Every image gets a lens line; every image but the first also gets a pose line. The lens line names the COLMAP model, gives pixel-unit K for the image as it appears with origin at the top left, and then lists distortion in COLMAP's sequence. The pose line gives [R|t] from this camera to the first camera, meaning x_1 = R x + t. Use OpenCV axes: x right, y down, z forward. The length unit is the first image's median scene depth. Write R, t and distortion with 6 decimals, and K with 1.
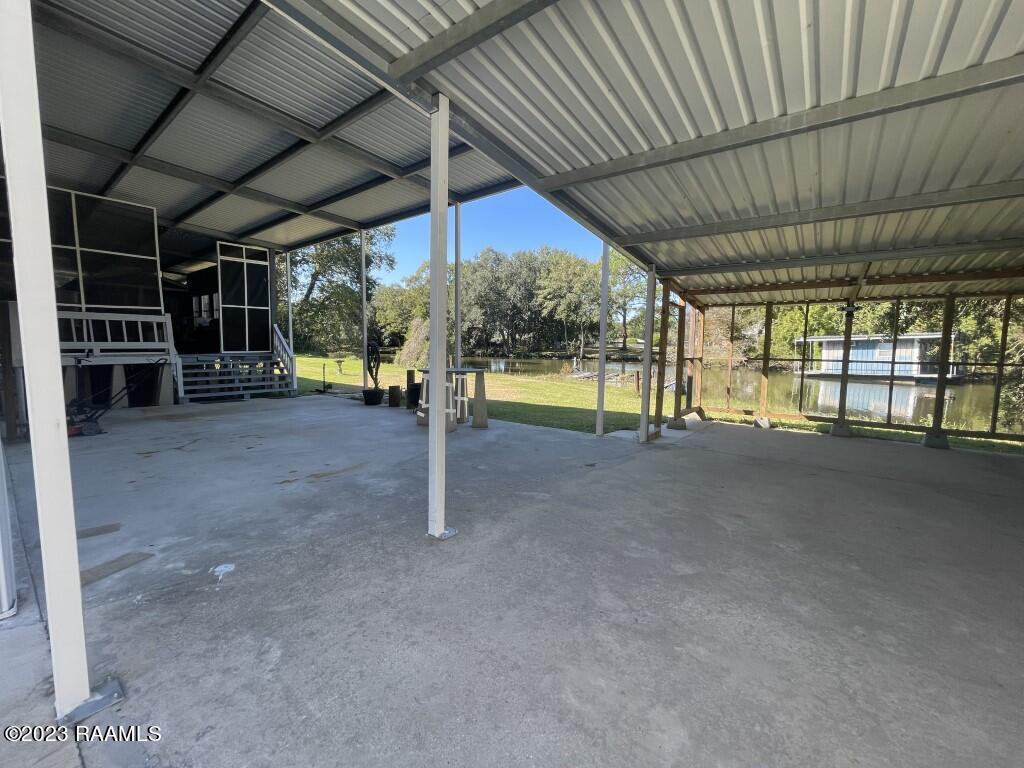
lens RADIAL K [[413.2, 0, 517.0], [0, 413.2, 384.5], [0, 0, 1]] dist [-0.000972, 0.000039]
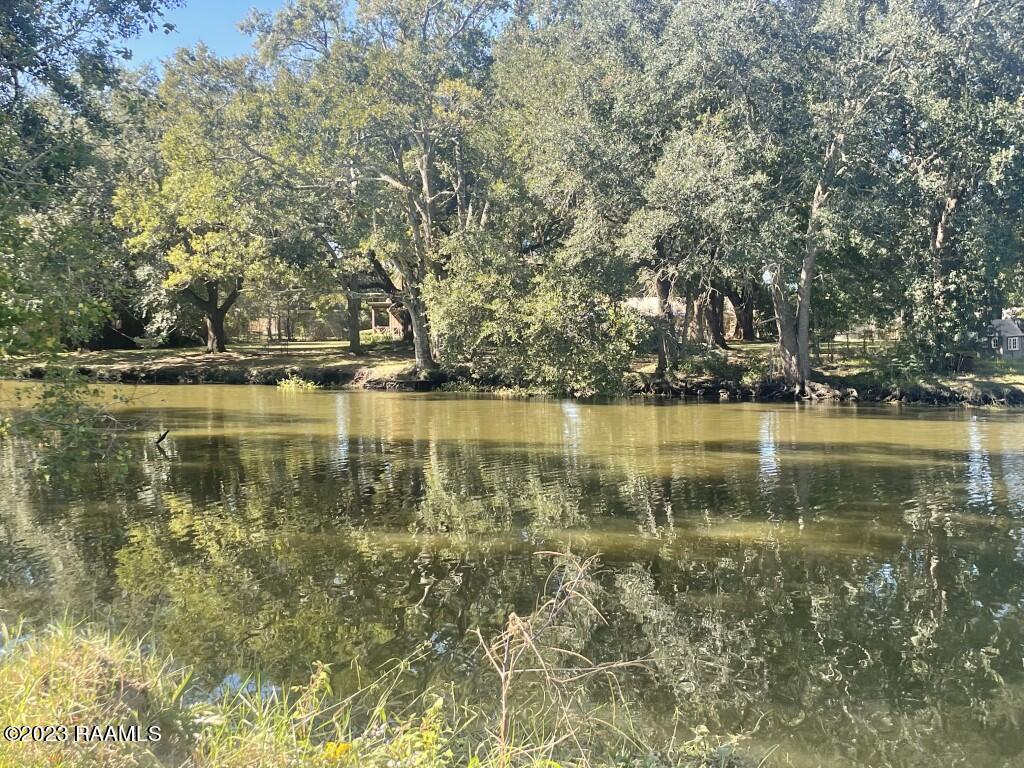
lens RADIAL K [[1293.9, 0, 510.8], [0, 1293.9, 384.6], [0, 0, 1]] dist [-0.004707, 0.000000]
pose [[0.999888, -0.008964, 0.011967, -1.355246], [0.009662, 0.998174, -0.059619, -0.307313], [-0.011411, 0.059728, 0.998149, 3.203022]]
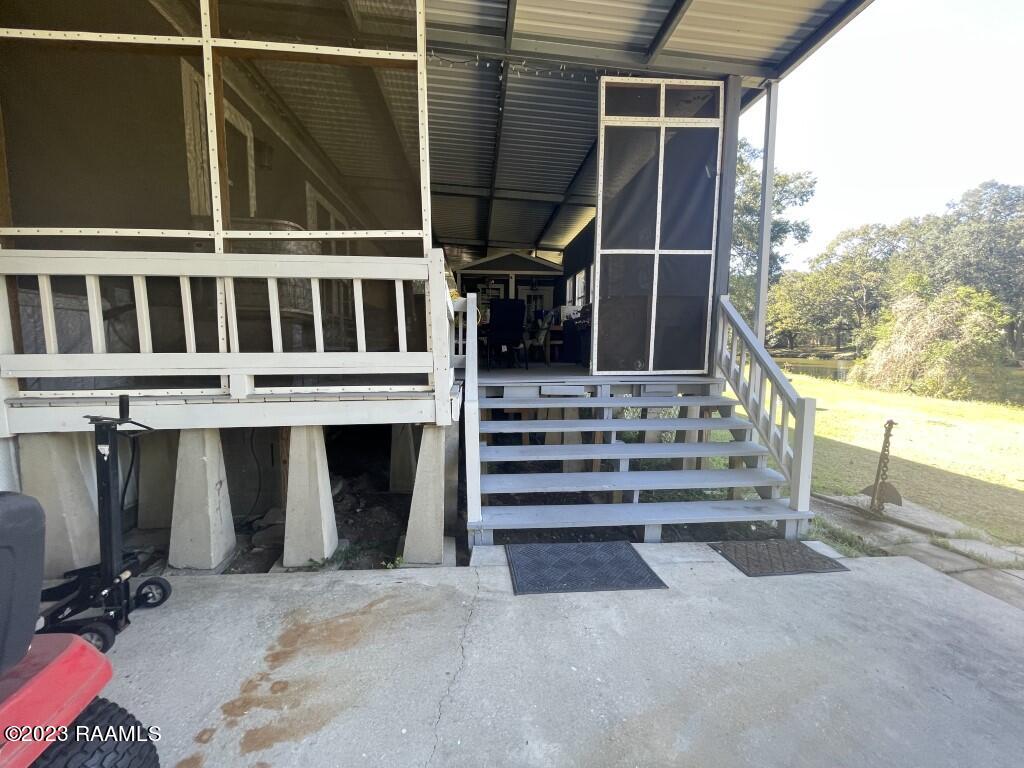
lens RADIAL K [[413.2, 0, 510.1], [0, 413.2, 381.7], [0, 0, 1]] dist [-0.000972, 0.000039]
pose [[0.673574, 0.057914, -0.736847, -0.614131], [-0.065245, 0.997693, 0.018773, -0.092870], [0.736234, 0.035430, 0.675798, 0.870436]]
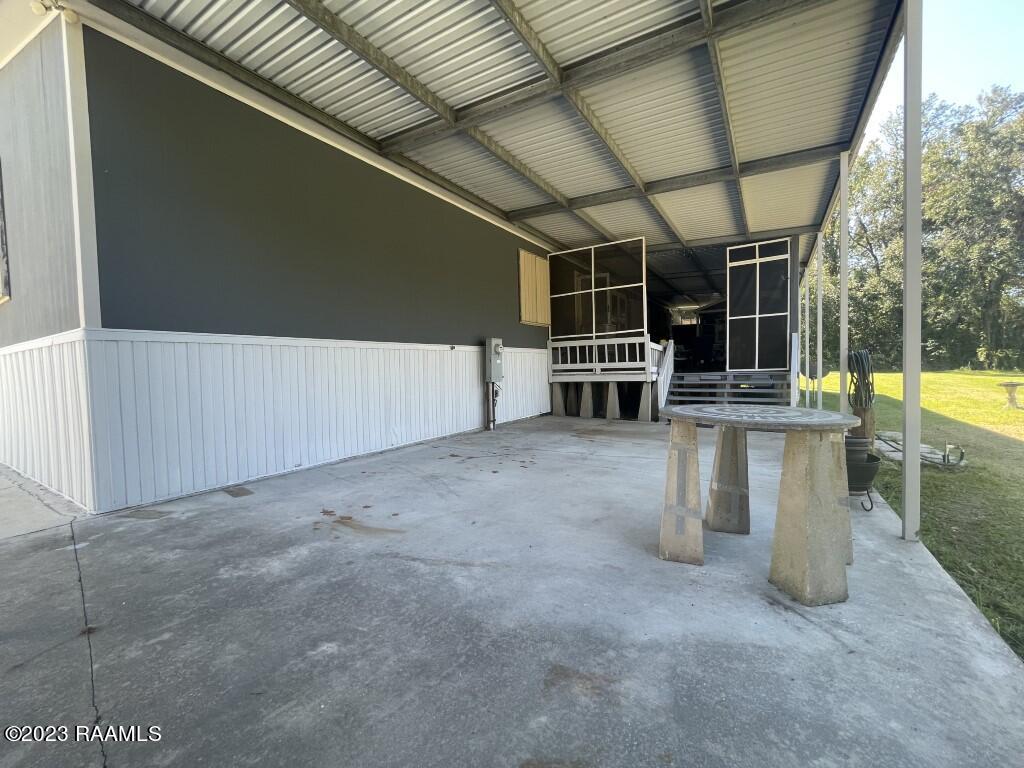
lens RADIAL K [[413.2, 0, 507.5], [0, 413.2, 382.0], [0, 0, 1]] dist [-0.000972, 0.000039]
pose [[0.087529, 0.021362, -0.995933, 0.172337], [-0.069797, 0.997444, 0.015260, -0.043200], [0.993714, 0.068177, 0.088797, 0.577151]]
